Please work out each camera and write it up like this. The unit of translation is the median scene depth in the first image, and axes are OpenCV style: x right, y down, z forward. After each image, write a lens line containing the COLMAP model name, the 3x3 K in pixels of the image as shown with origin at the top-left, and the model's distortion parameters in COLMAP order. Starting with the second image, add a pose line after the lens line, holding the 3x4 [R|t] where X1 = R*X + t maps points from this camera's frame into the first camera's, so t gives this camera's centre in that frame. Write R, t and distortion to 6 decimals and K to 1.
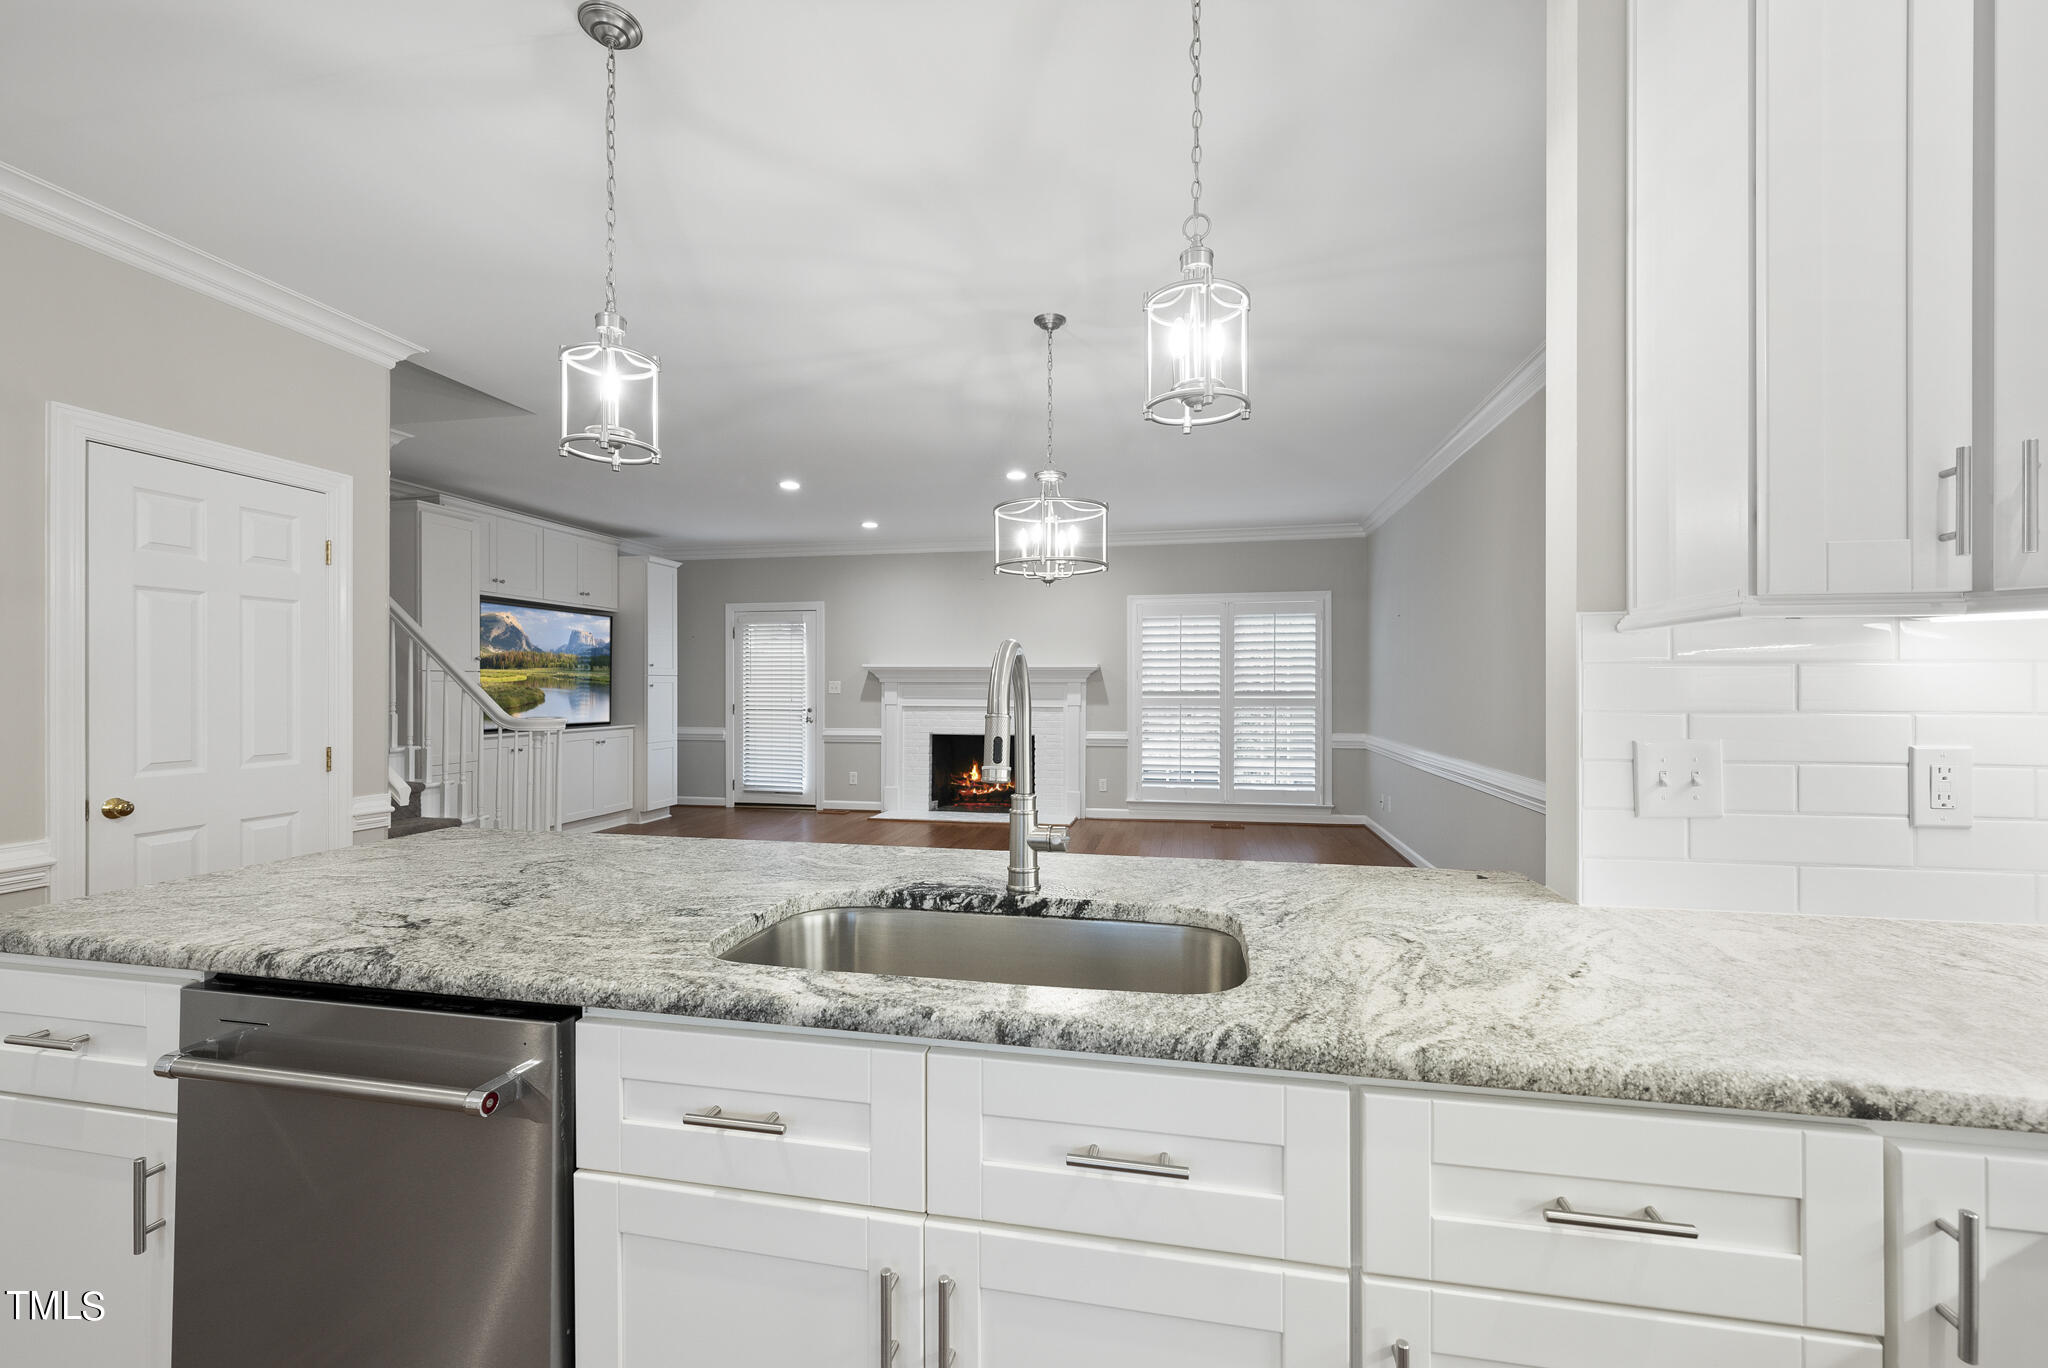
lens RADIAL K [[854.5, 0, 1055.2], [0, 854.5, 688.6], [0, 0, 1]] dist [-0.000506, 0.000081]
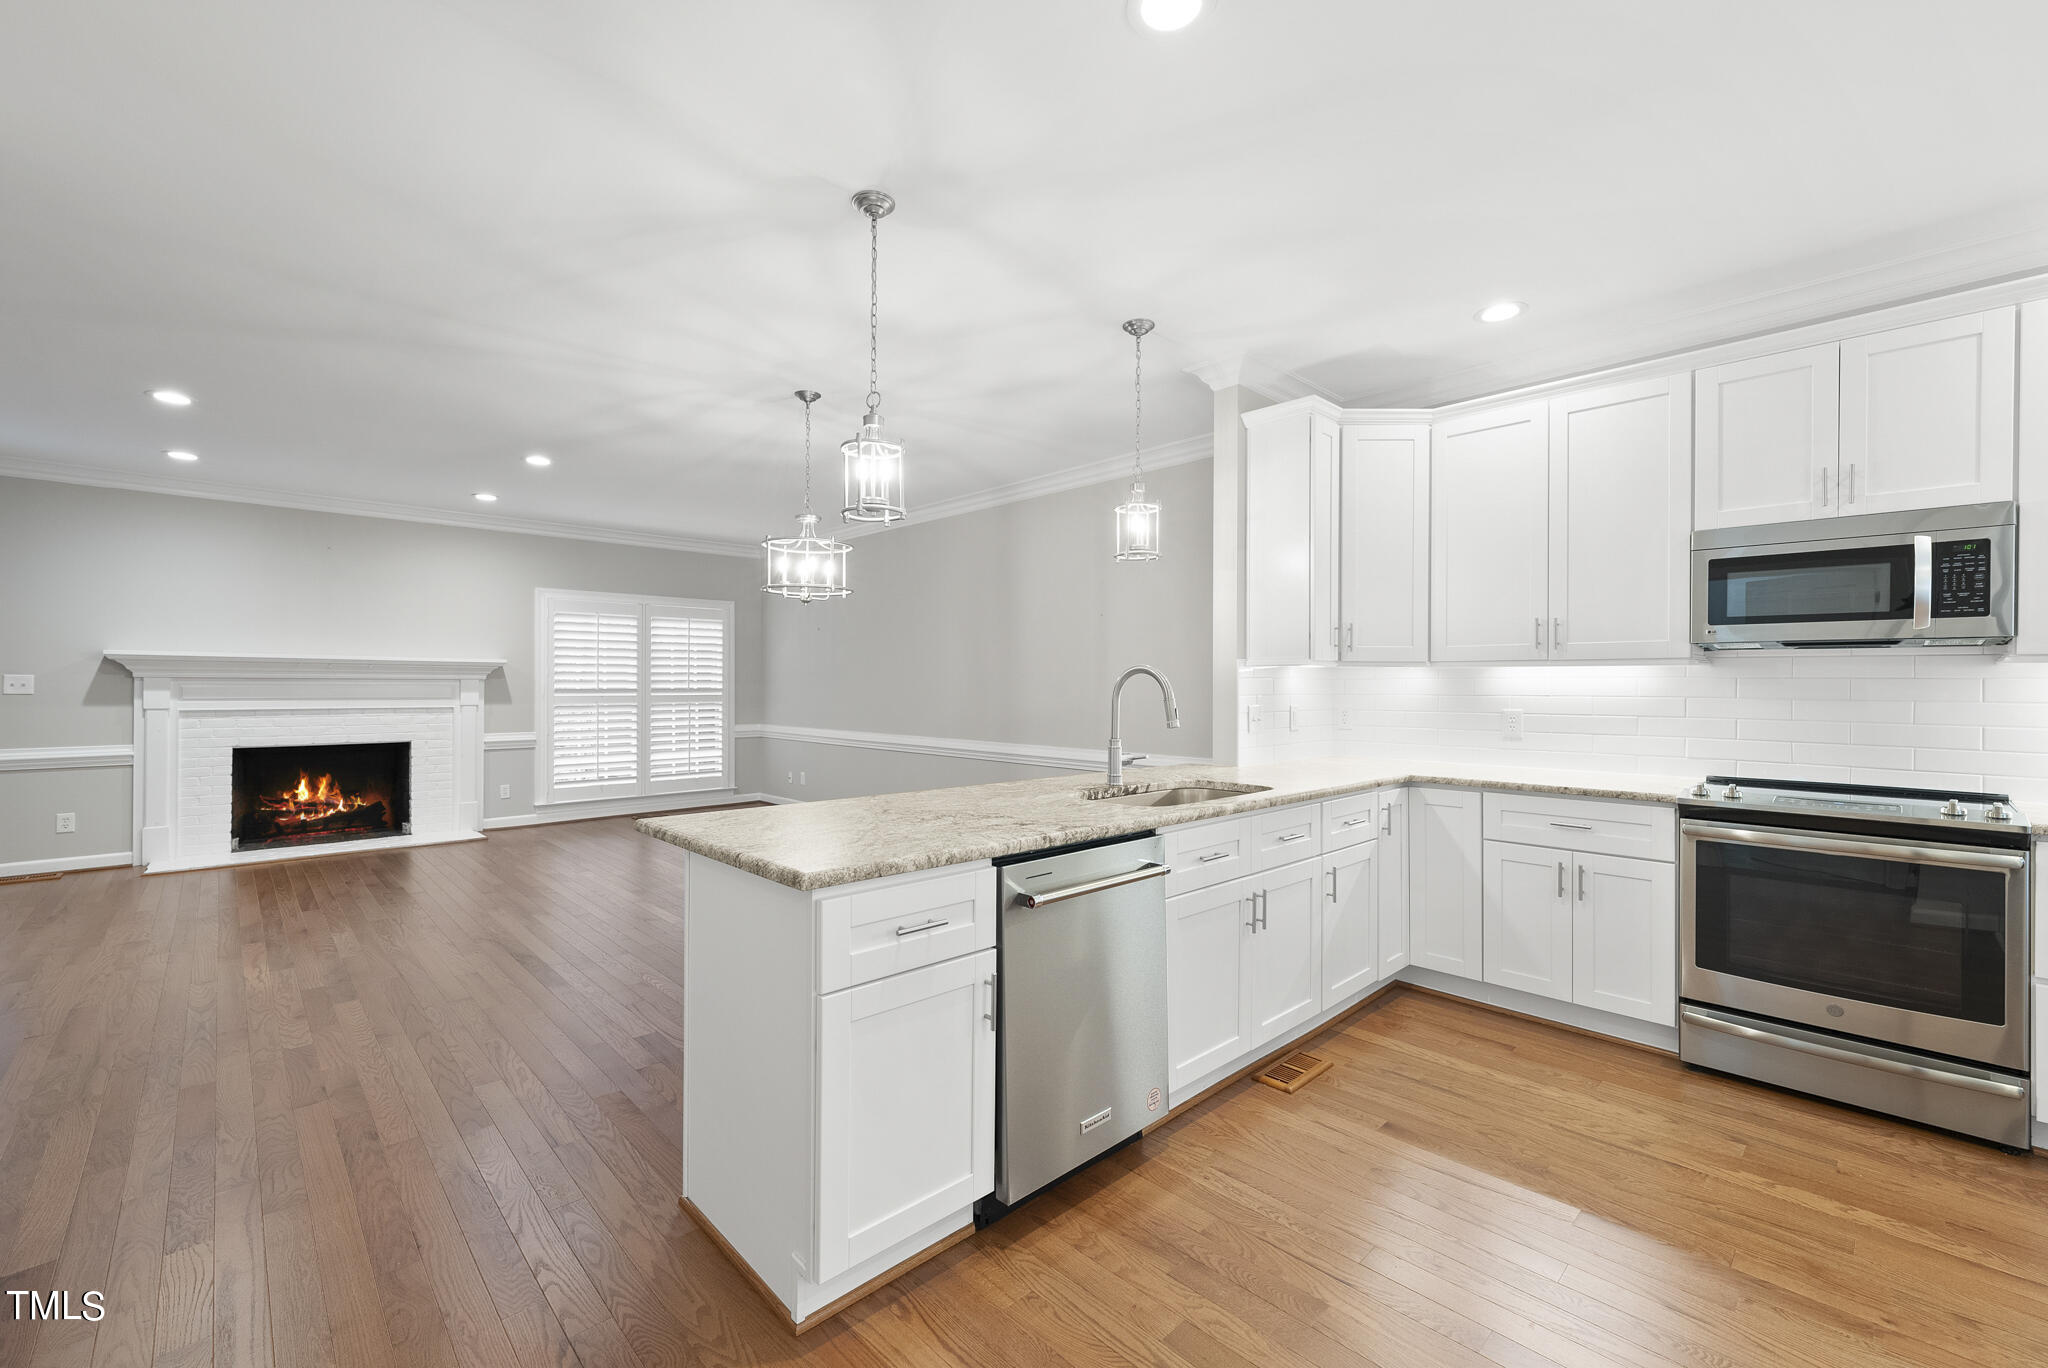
lens RADIAL K [[854.5, 0, 1055.2], [0, 854.5, 688.6], [0, 0, 1]] dist [-0.000506, 0.000081]
pose [[0.549769, -0.002152, 0.835314, -0.397656], [-0.000471, 0.999996, 0.002886, -0.000378], [-0.835317, -0.001980, 0.549766, 0.000435]]
